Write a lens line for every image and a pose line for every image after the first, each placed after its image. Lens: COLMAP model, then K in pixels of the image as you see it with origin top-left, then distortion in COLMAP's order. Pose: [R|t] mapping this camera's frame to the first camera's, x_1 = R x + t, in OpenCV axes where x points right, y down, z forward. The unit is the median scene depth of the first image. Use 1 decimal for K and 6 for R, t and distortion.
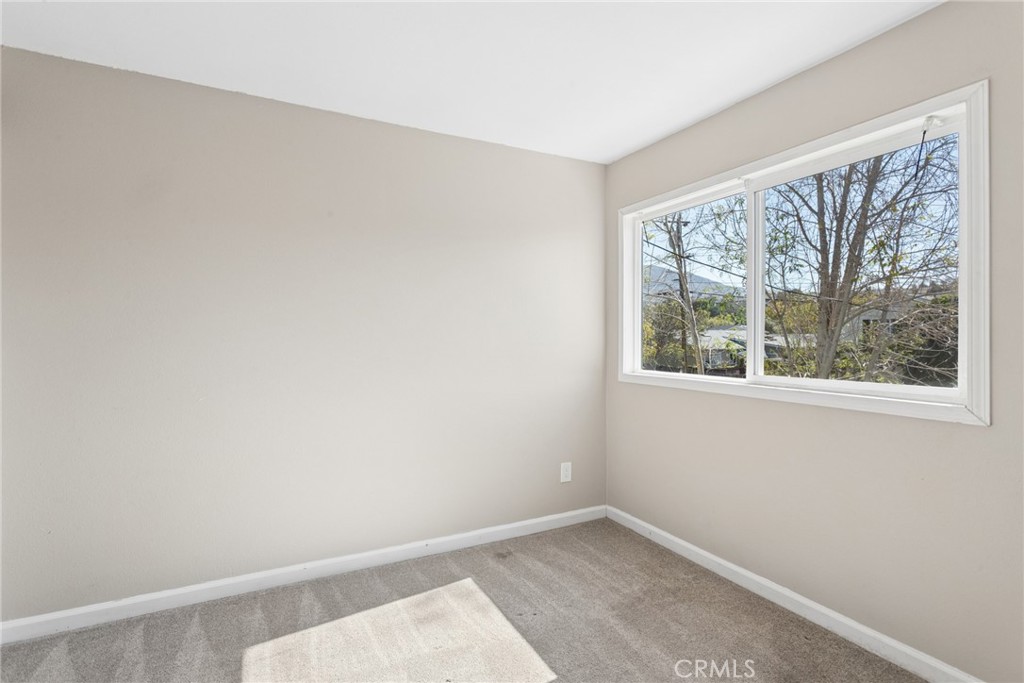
lens RADIAL K [[505.0, 0, 512.3], [0, 505.0, 339.1], [0, 0, 1]] dist [-0.018283, 0.008416]
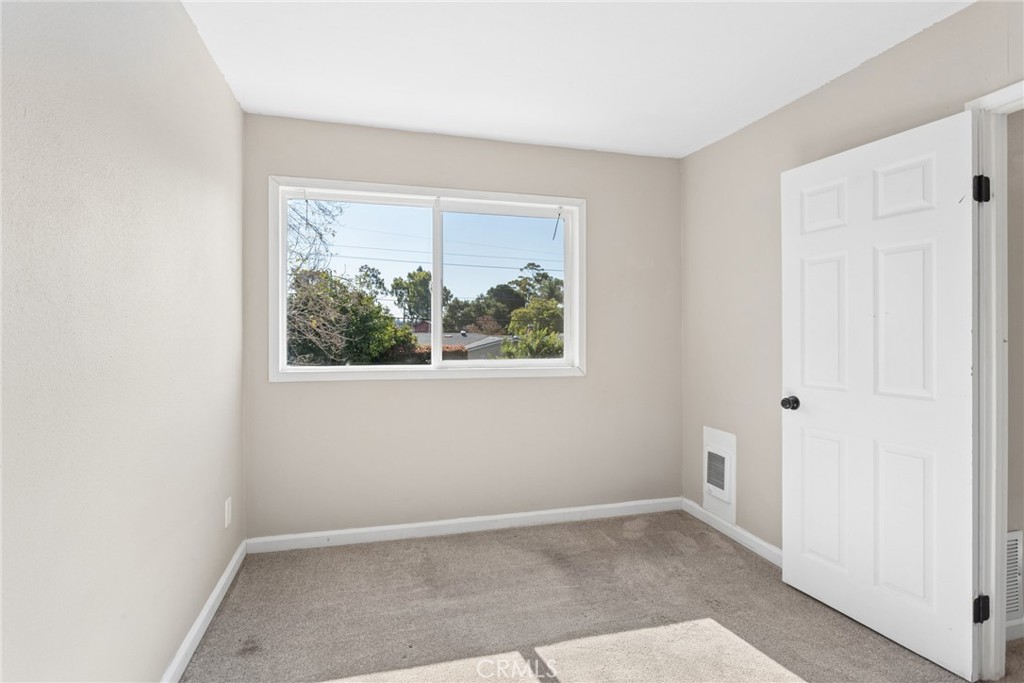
lens RADIAL K [[505.0, 0, 512.9], [0, 505.0, 333.5], [0, 0, 1]] dist [-0.018283, 0.008416]
pose [[0.197826, -0.006122, 0.980218, -0.777928], [-0.001422, 0.999978, 0.006533, -0.004443], [-0.980236, -0.002687, 0.197813, 0.656634]]
